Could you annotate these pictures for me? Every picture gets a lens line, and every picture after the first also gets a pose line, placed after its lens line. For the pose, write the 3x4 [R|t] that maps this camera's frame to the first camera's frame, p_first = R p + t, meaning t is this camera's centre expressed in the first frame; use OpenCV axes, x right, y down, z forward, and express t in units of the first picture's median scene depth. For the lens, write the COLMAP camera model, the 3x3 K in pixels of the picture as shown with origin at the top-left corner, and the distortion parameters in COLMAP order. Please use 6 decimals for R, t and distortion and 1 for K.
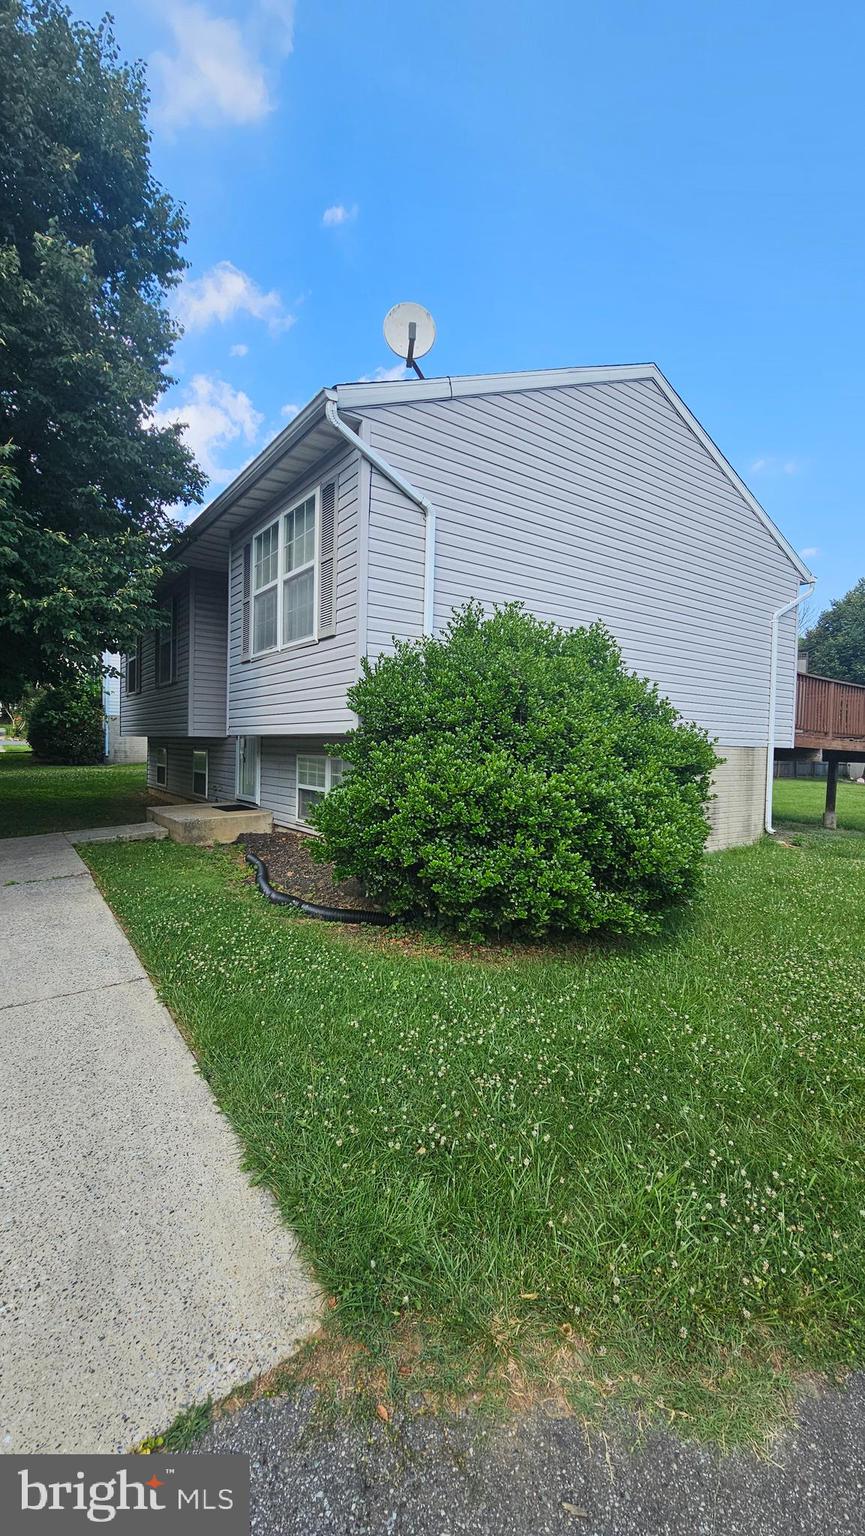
lens RADIAL K [[628.4, 0, 429.1], [0, 628.4, 764.2], [0, 0, 1]] dist [-0.003995, -0.000959]
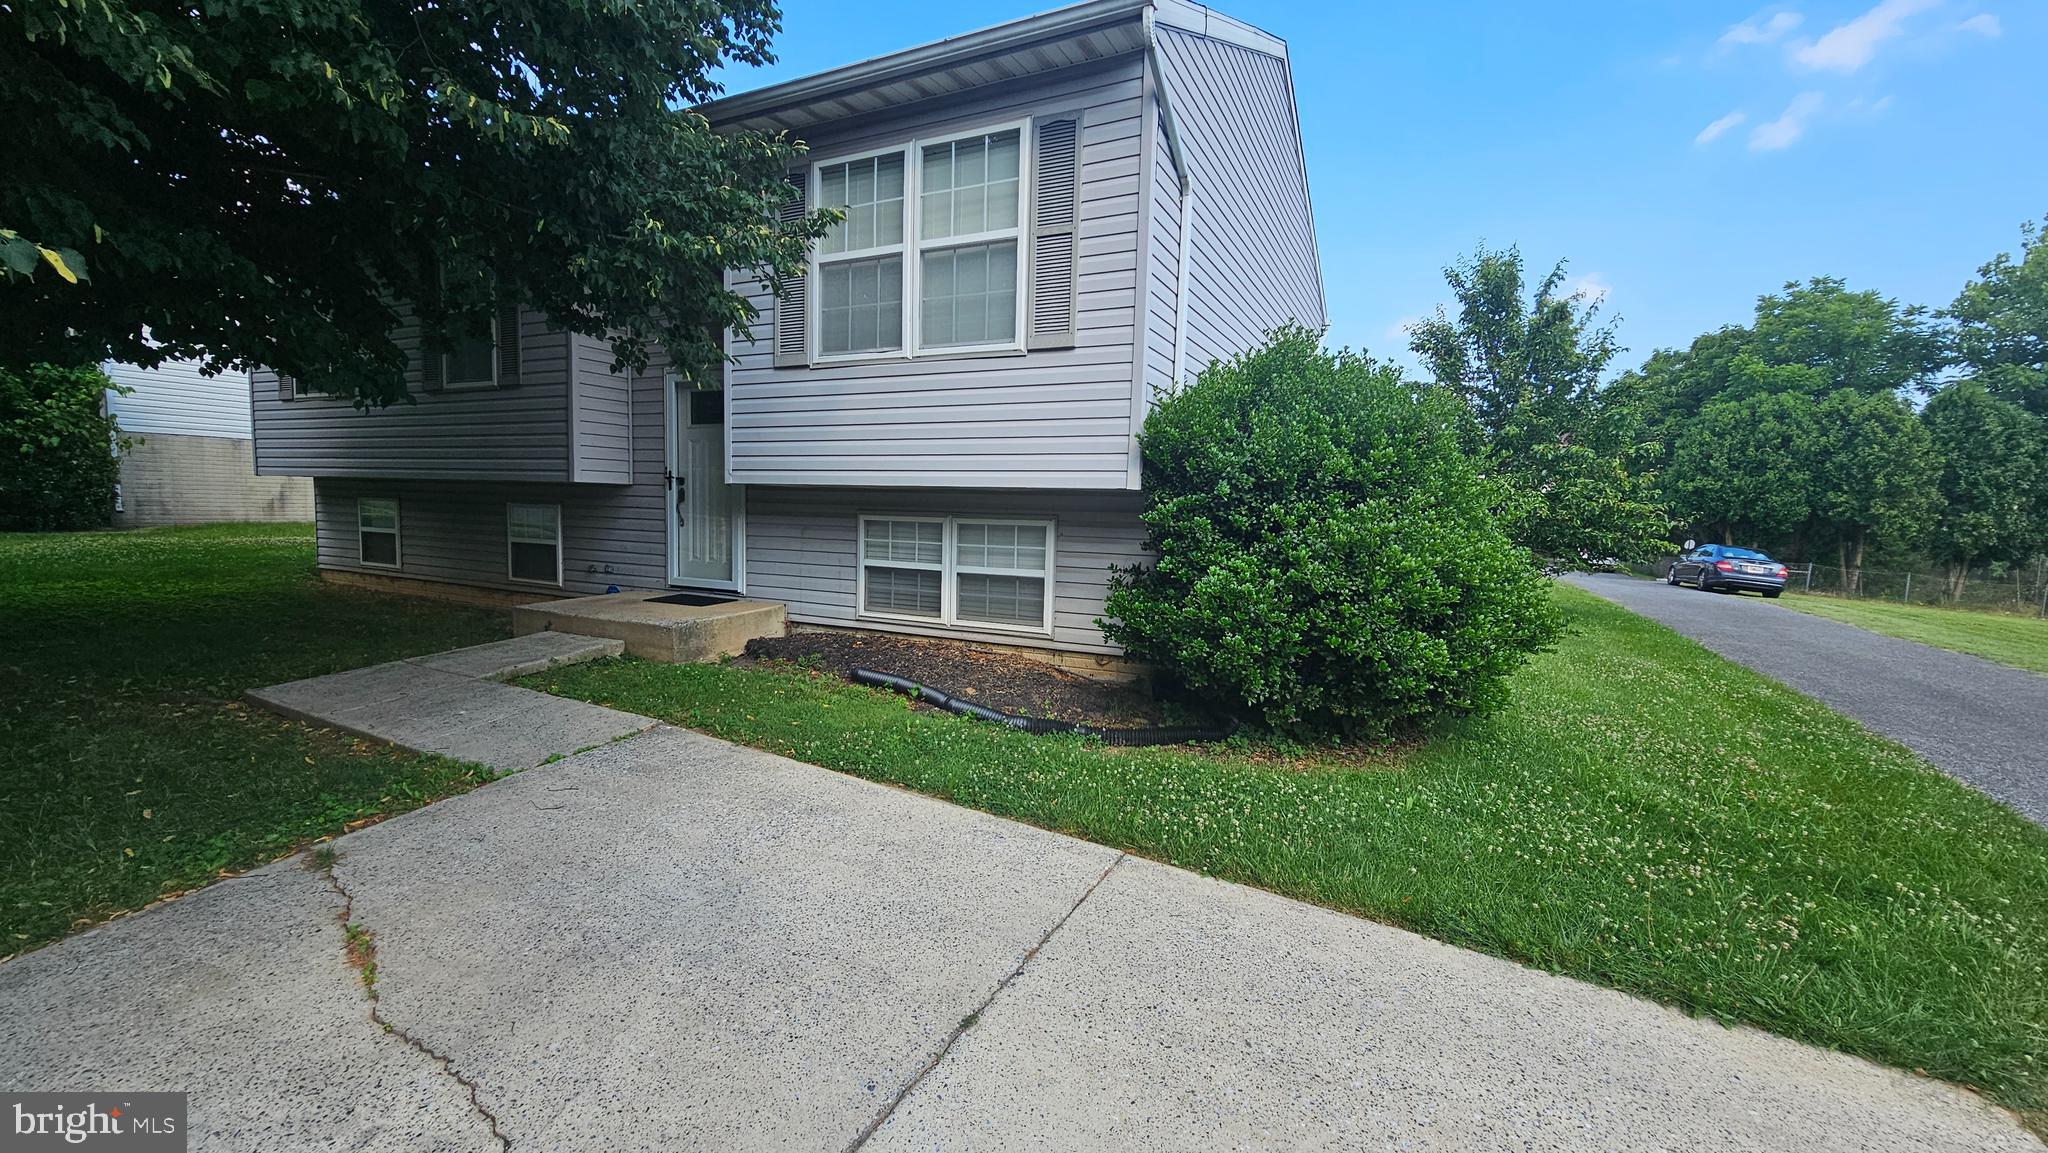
lens RADIAL K [[837.8, 0, 1025.8], [0, 837.8, 585.0], [0, 0, 1]] dist [-0.003995, -0.000959]
pose [[0.883761, -0.037650, 0.466421, -0.736122], [0.002379, 0.997106, 0.075980, -0.013255], [-0.467933, -0.066039, 0.881293, 0.212511]]
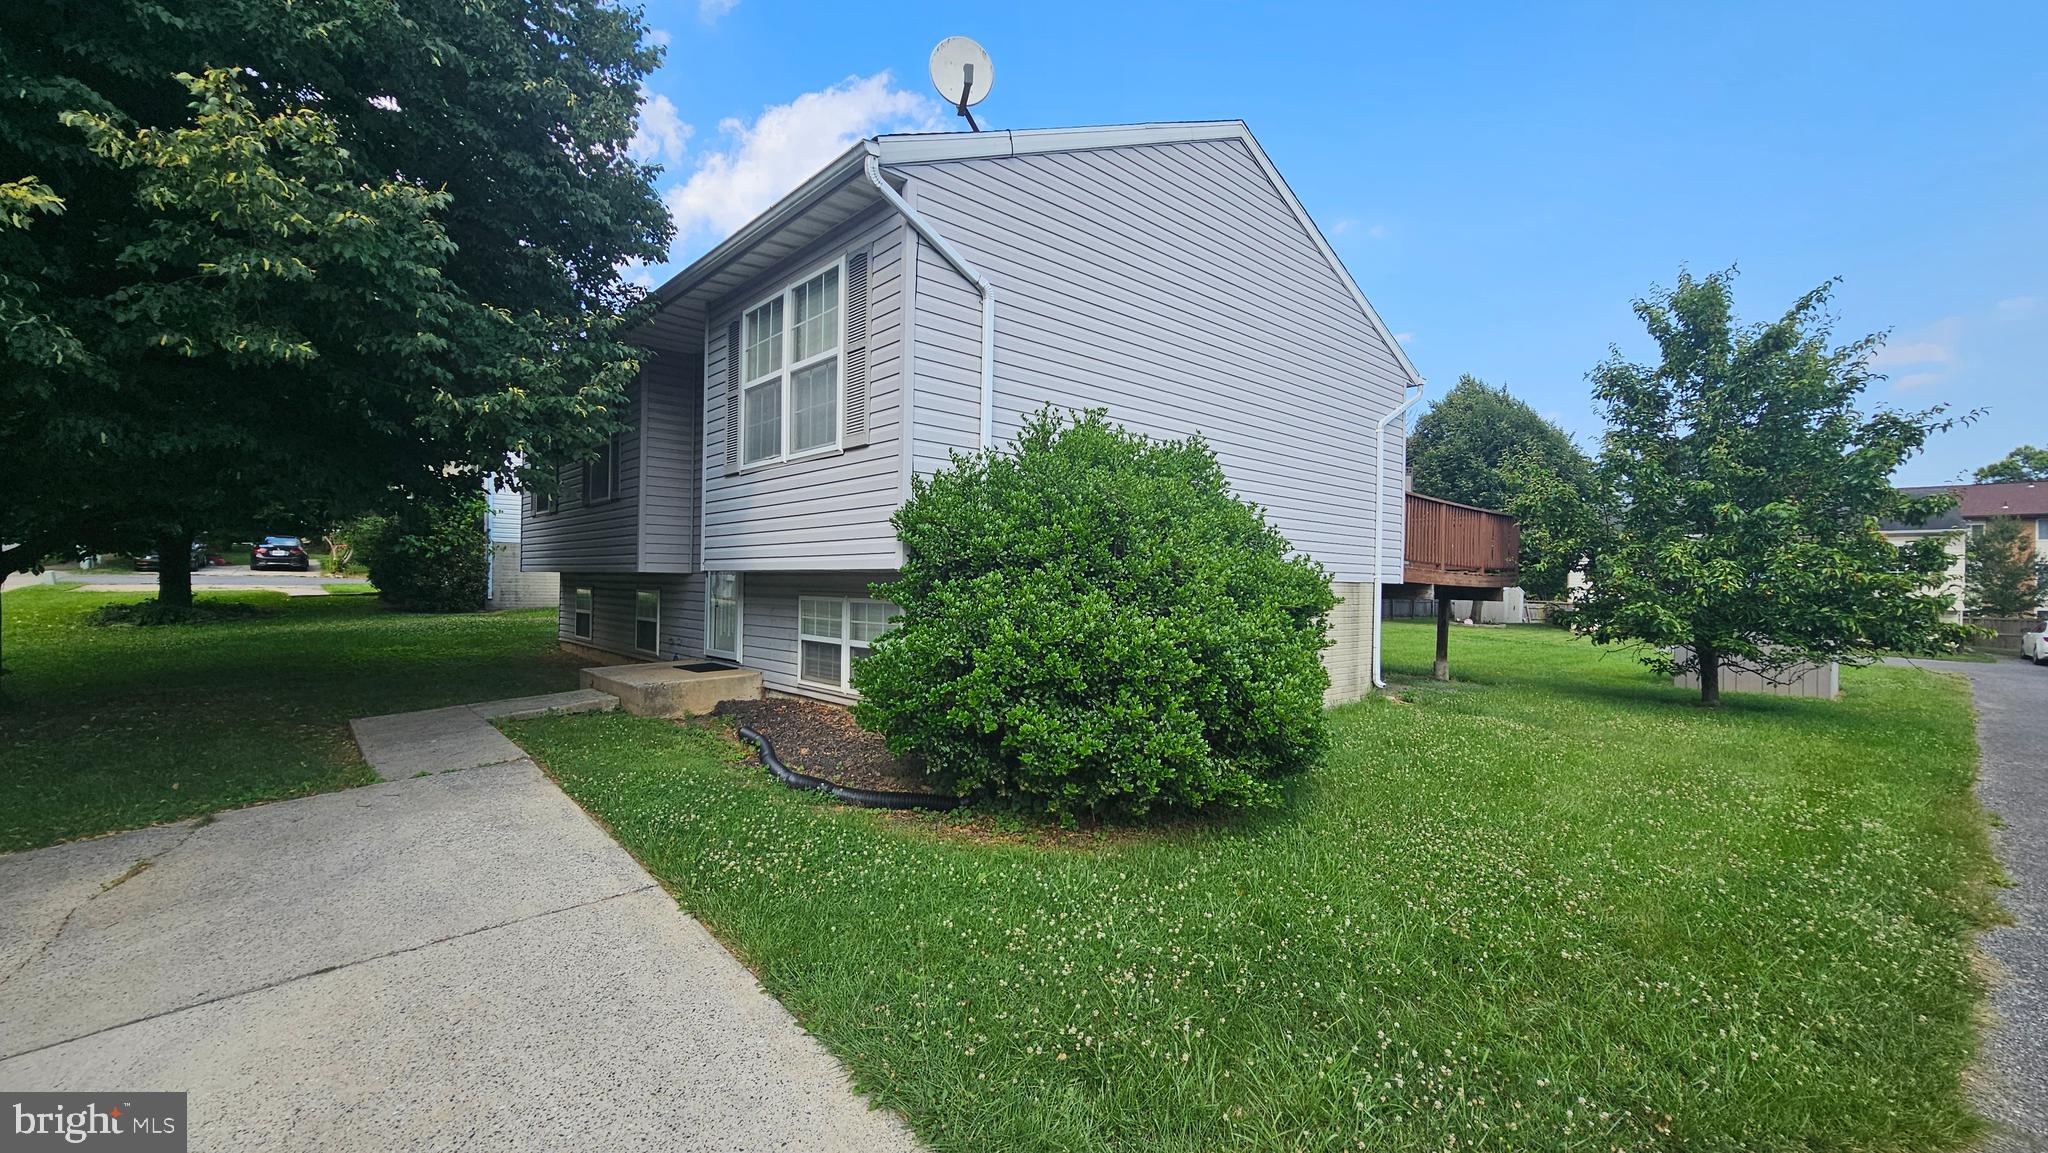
lens RADIAL K [[837.8, 0, 1025.8], [0, 837.8, 585.0], [0, 0, 1]] dist [-0.003995, -0.000959]
pose [[0.992730, -0.005514, 0.120238, -0.092444], [0.008524, 0.999663, -0.024537, -0.001798], [-0.120063, 0.025384, 0.992442, -0.071427]]
